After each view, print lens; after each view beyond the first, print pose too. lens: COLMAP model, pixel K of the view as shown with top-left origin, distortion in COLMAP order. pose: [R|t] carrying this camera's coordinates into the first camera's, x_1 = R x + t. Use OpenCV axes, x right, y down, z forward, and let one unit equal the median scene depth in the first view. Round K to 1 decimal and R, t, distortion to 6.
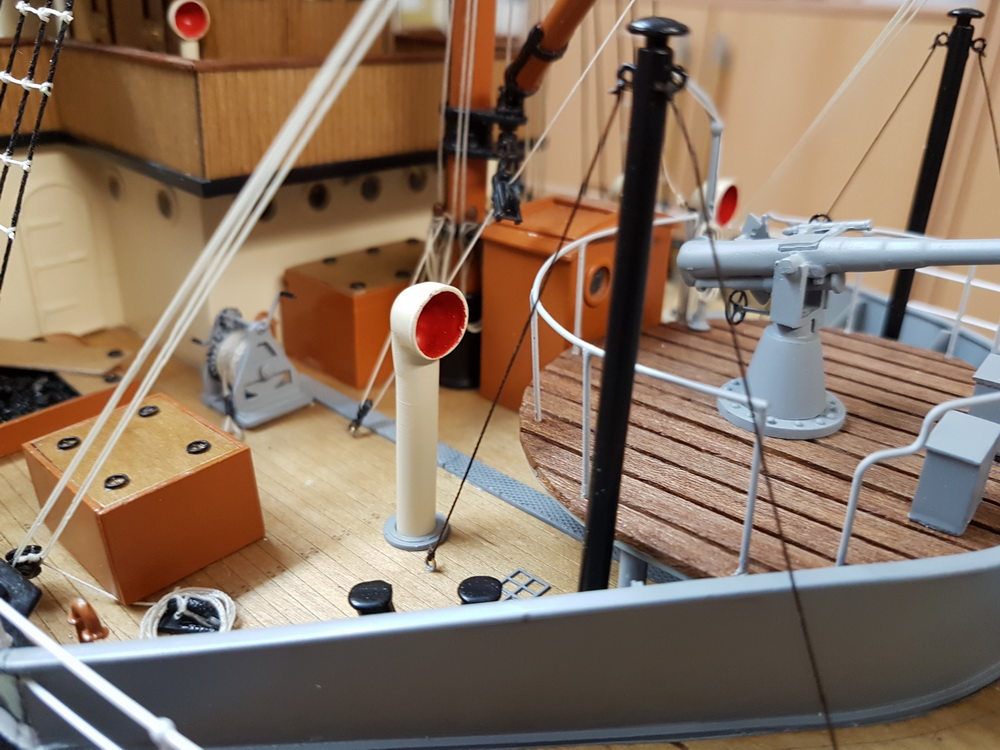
lens RADIAL K [[819.8, 0, 474.9], [0, 819.8, 369.8], [0, 0, 1]] dist [-0.008278, -0.098895]
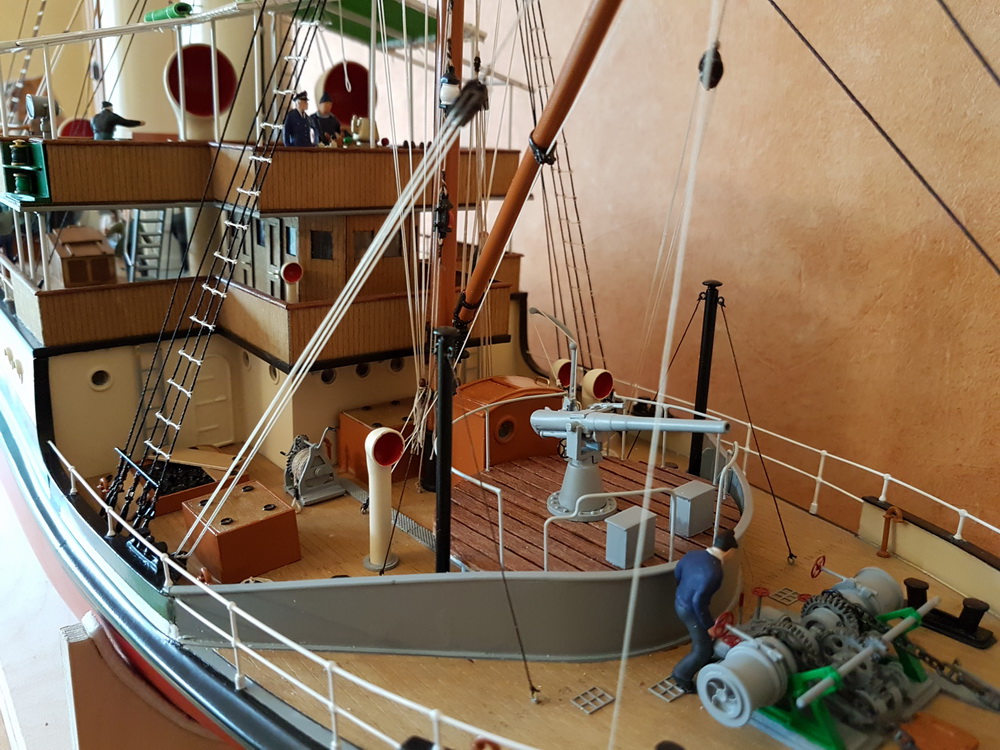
lens RADIAL K [[815.0, 0, 473.6], [0, 815.0, 357.2], [0, 0, 1]] dist [-0.022092, -0.009189]
pose [[0.988513, 0.031161, -0.147892, 0.389601], [-0.055665, 0.984794, -0.164569, 0.033139], [0.140514, 0.170911, 0.975215, -0.820438]]
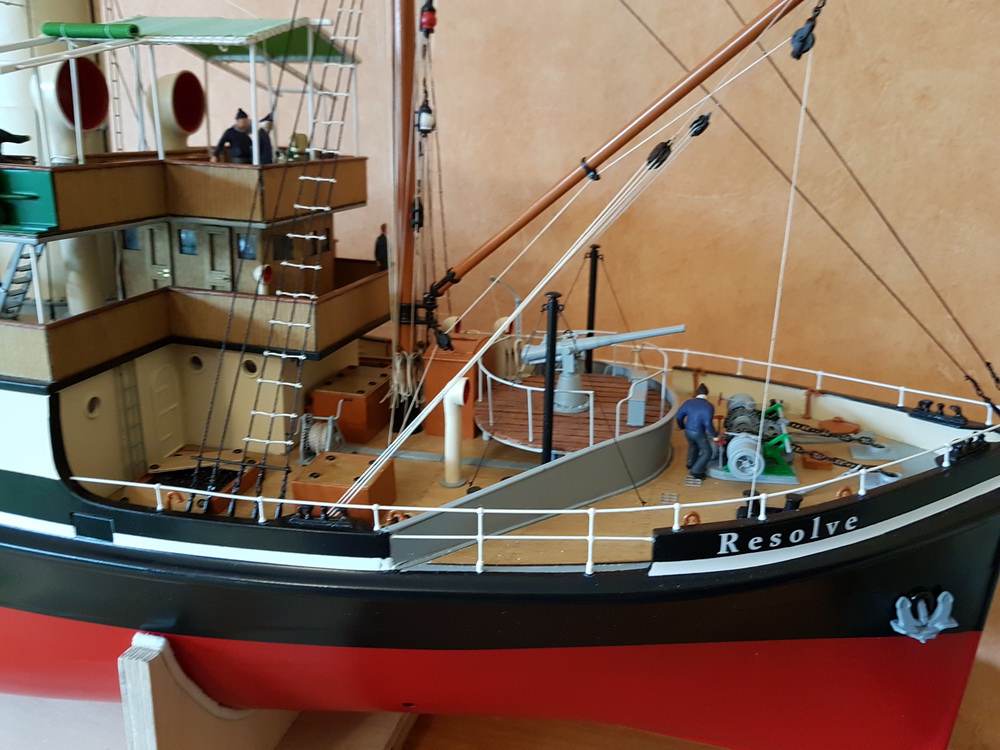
lens RADIAL K [[817.5, 0, 499.3], [0, 817.5, 357.2], [0, 0, 1]] dist [-0.012806, -0.002255]
pose [[0.866781, -0.149593, 0.475724, -1.047020], [0.207808, 0.975526, -0.071873, 0.040815], [-0.453329, 0.161157, 0.876653, -1.233482]]
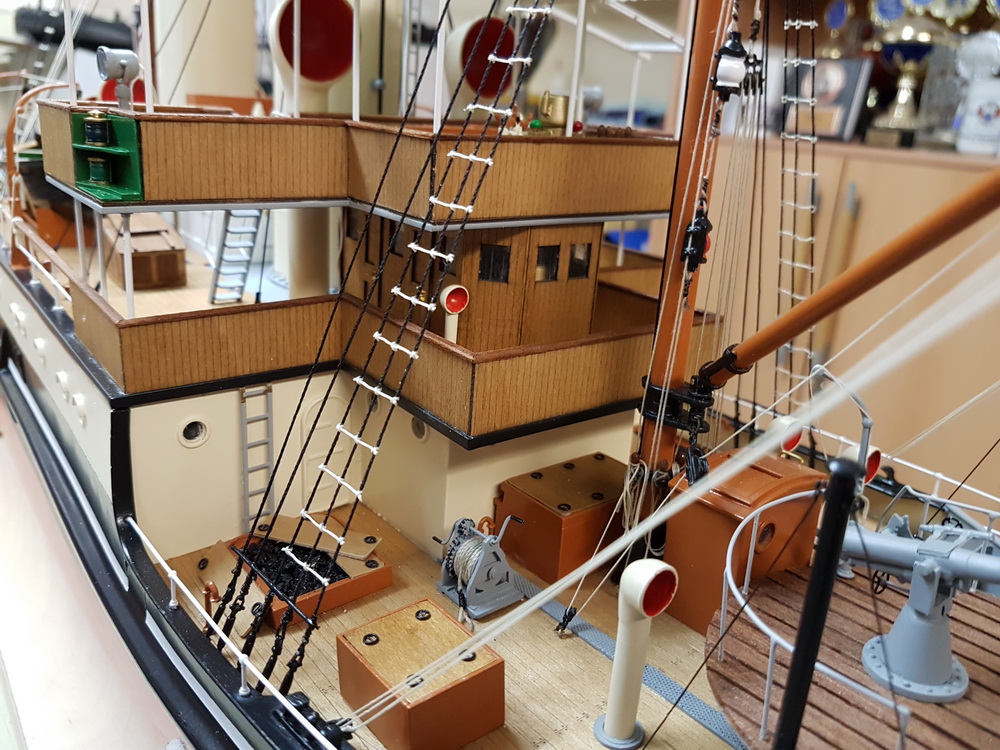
lens RADIAL K [[822.6, 0, 473.8], [0, 822.6, 351.7], [0, 0, 1]] dist [-0.036871, 0.013147]
pose [[0.988445, 0.068575, -0.135181, -0.166050], [-0.085397, 0.988744, -0.122851, -0.226152], [0.125235, 0.132975, 0.983175, -0.391737]]
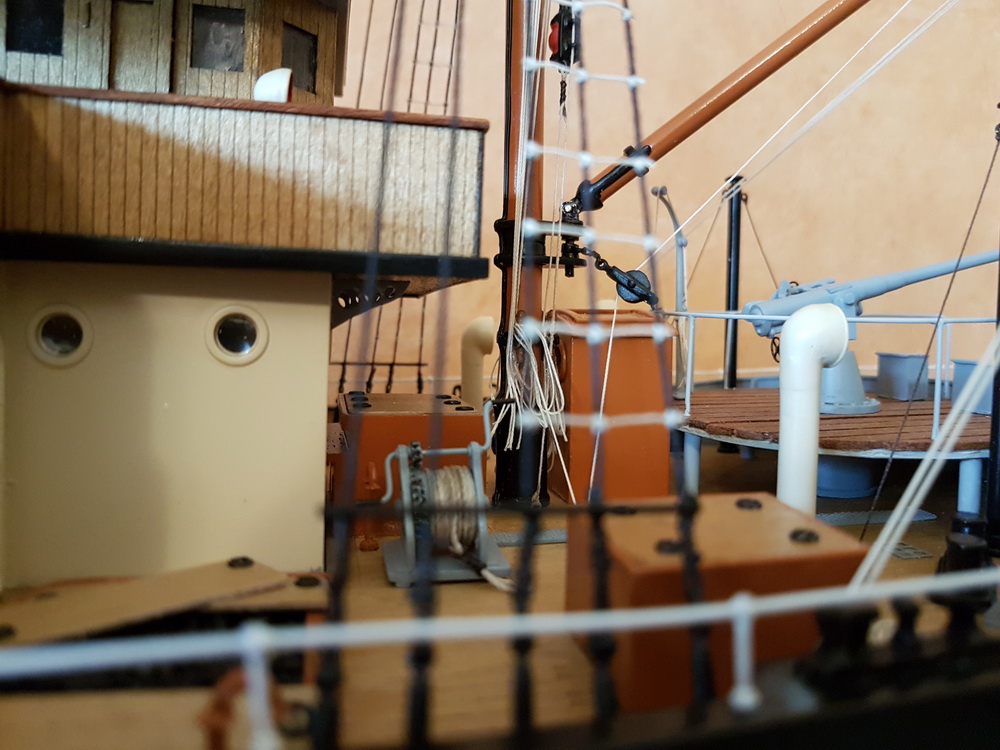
lens RADIAL K [[822.6, 0, 473.8], [0, 822.6, 351.7], [0, 0, 1]] dist [-0.036871, 0.013147]
pose [[0.570095, -0.044337, 0.820381, -1.134135], [0.329187, 0.927212, -0.178646, 0.002552], [-0.752747, 0.371904, 0.543194, 0.645817]]
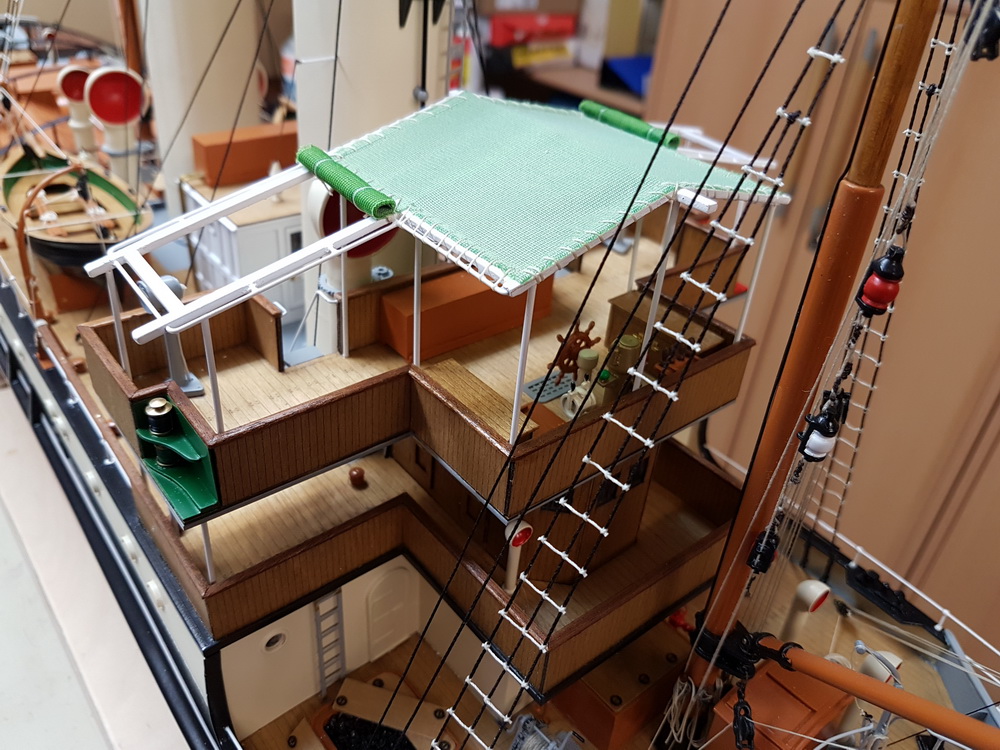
lens RADIAL K [[822.6, 0, 473.8], [0, 822.6, 351.7], [0, 0, 1]] dist [-0.036871, 0.013147]
pose [[0.992195, 0.087357, -0.088982, -0.414612], [-0.073820, 0.986606, 0.145462, -1.168153], [0.100498, -0.137758, 0.985354, -0.436287]]
